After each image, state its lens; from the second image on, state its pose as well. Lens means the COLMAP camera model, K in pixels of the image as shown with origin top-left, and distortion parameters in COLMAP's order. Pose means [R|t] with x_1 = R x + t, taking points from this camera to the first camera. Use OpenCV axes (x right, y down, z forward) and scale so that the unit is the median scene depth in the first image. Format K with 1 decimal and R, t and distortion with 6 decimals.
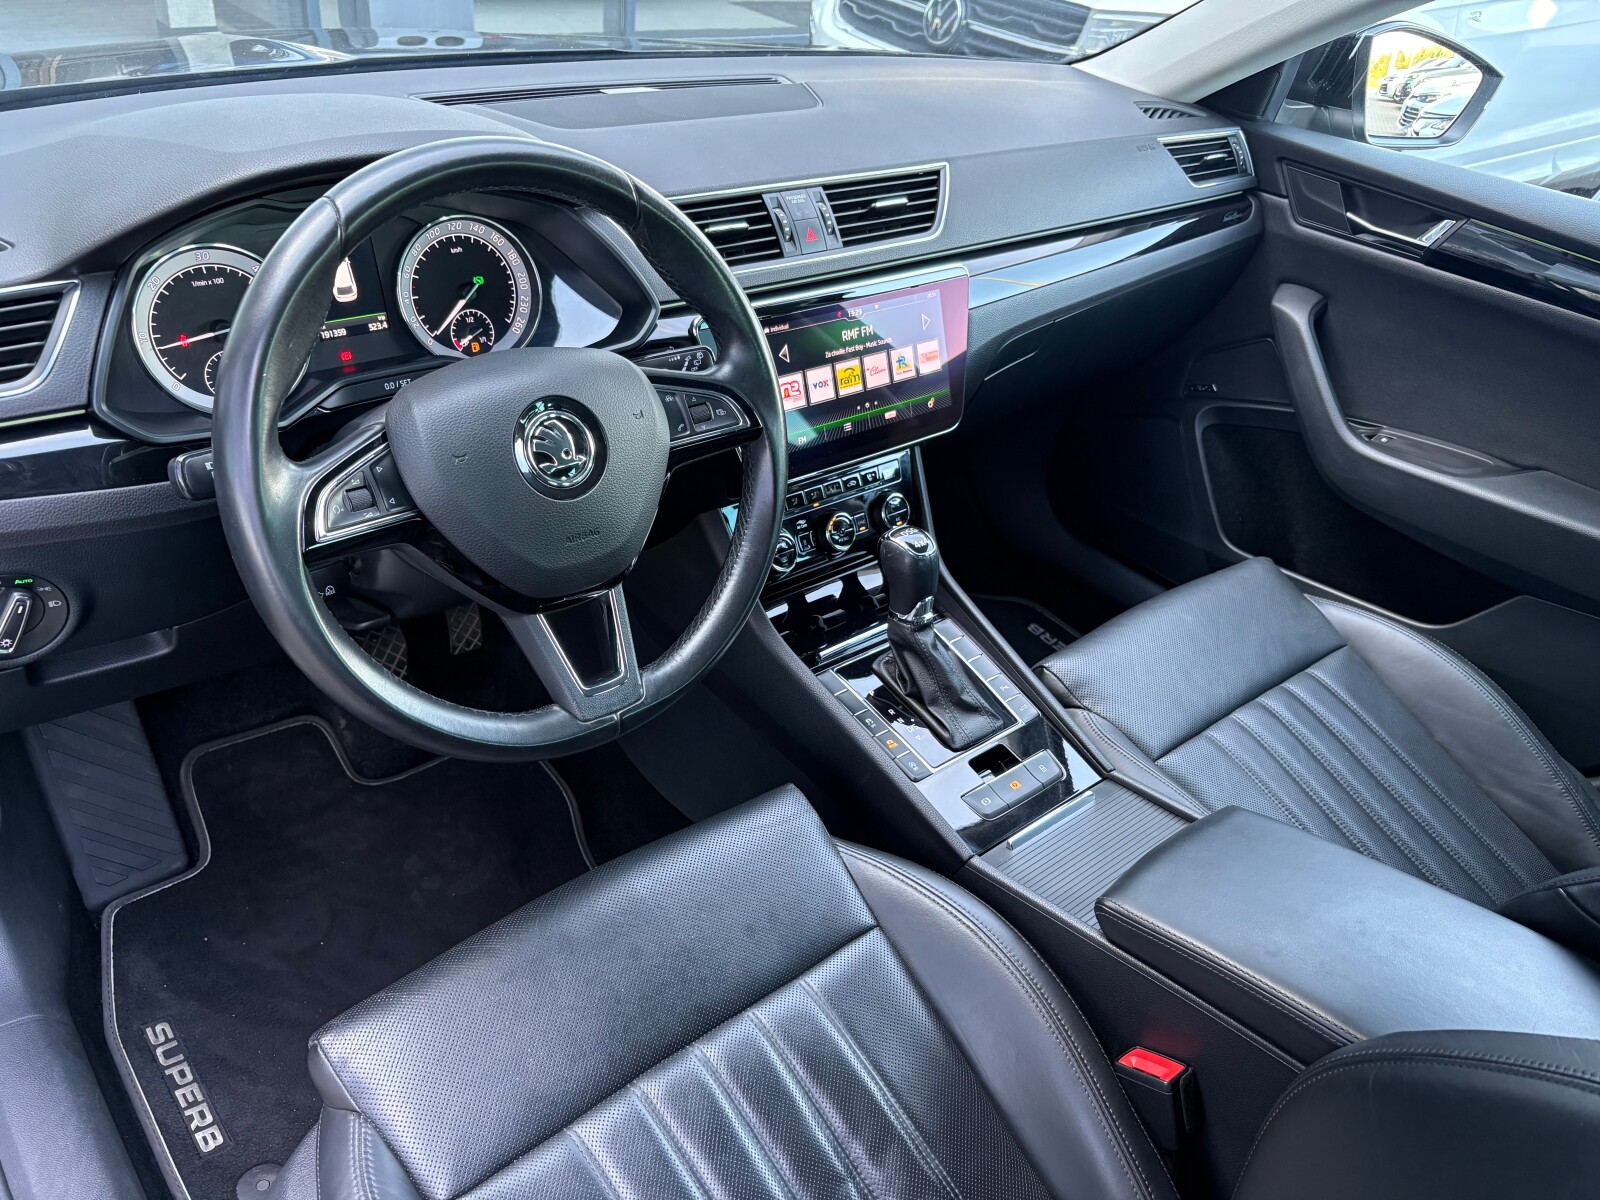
lens RADIAL K [[1238.8, 0, 807.6], [0, 1238.8, 609.8], [0, 0, 1]] dist [0.036955, -0.031800]
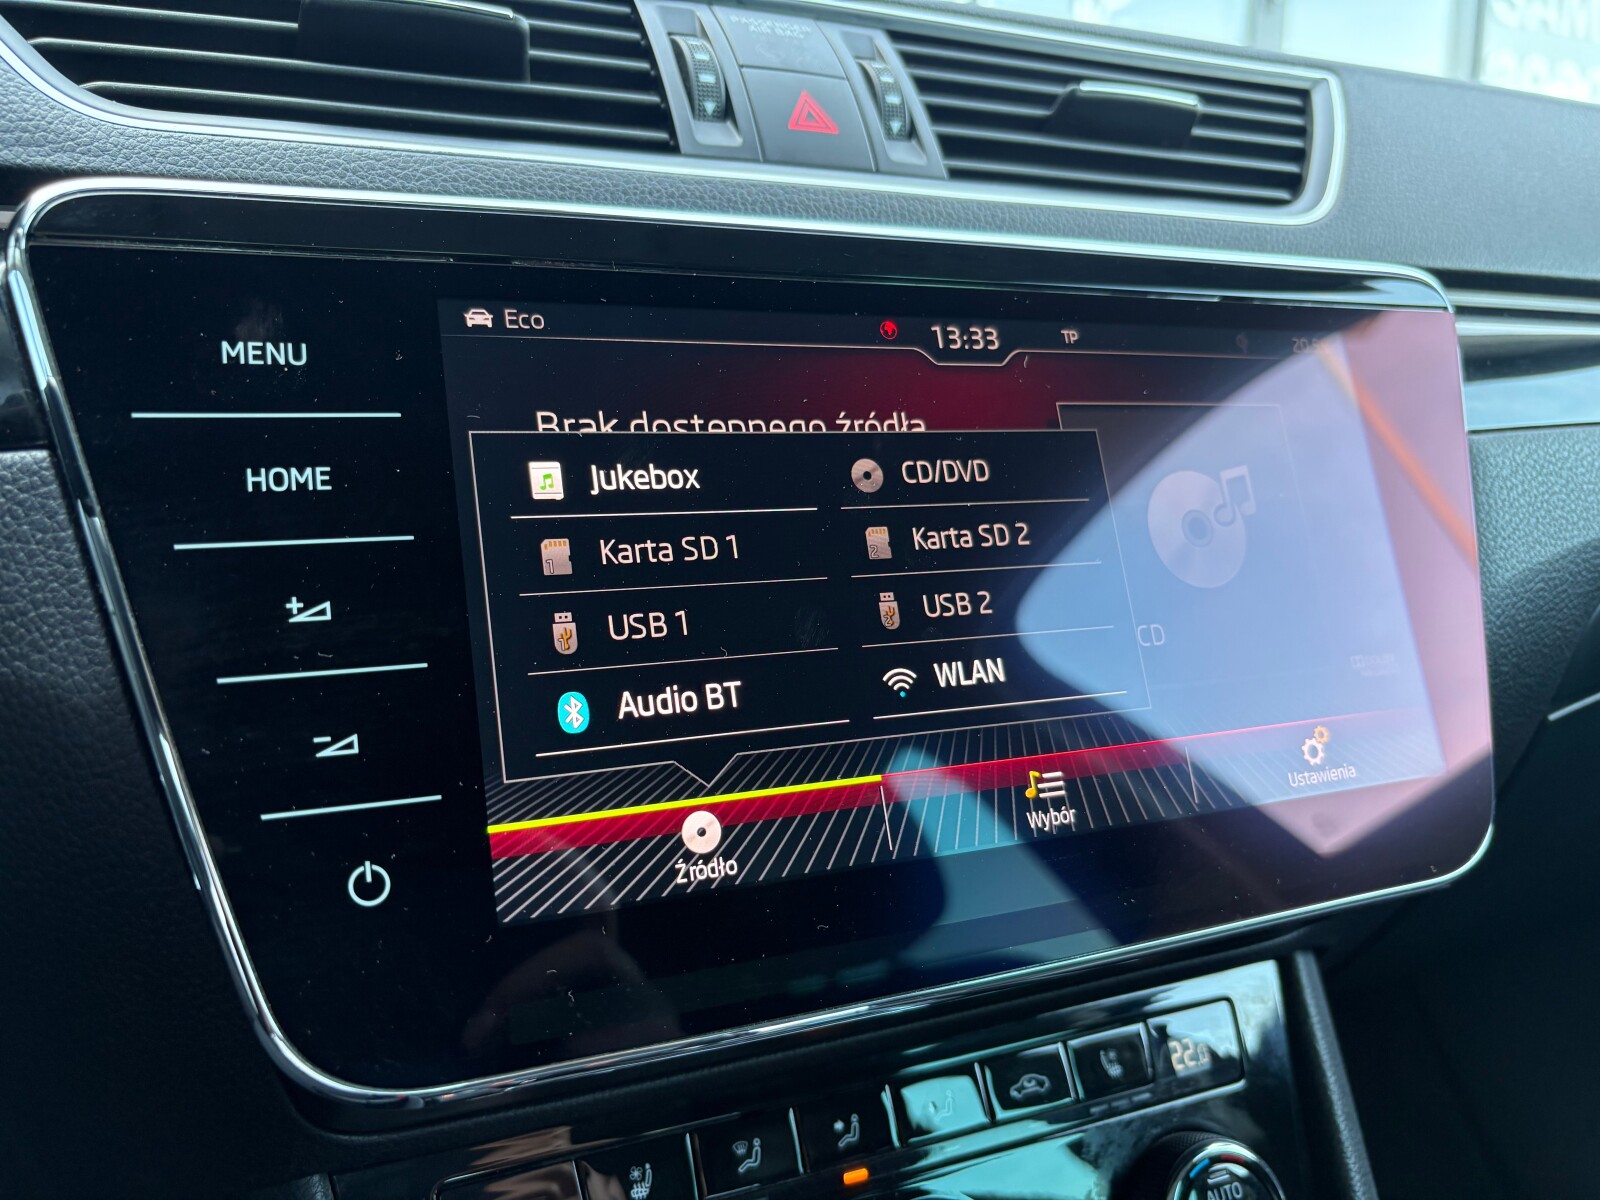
lens RADIAL K [[1238.8, 0, 791.2], [0, 1238.8, 599.5], [0, 0, 1]] dist [0.036955, -0.031800]
pose [[0.953045, -0.039604, -0.300229, 0.075516], [-0.089792, 0.909871, -0.405057, -0.093833], [0.289212, 0.412996, 0.863592, 0.802263]]
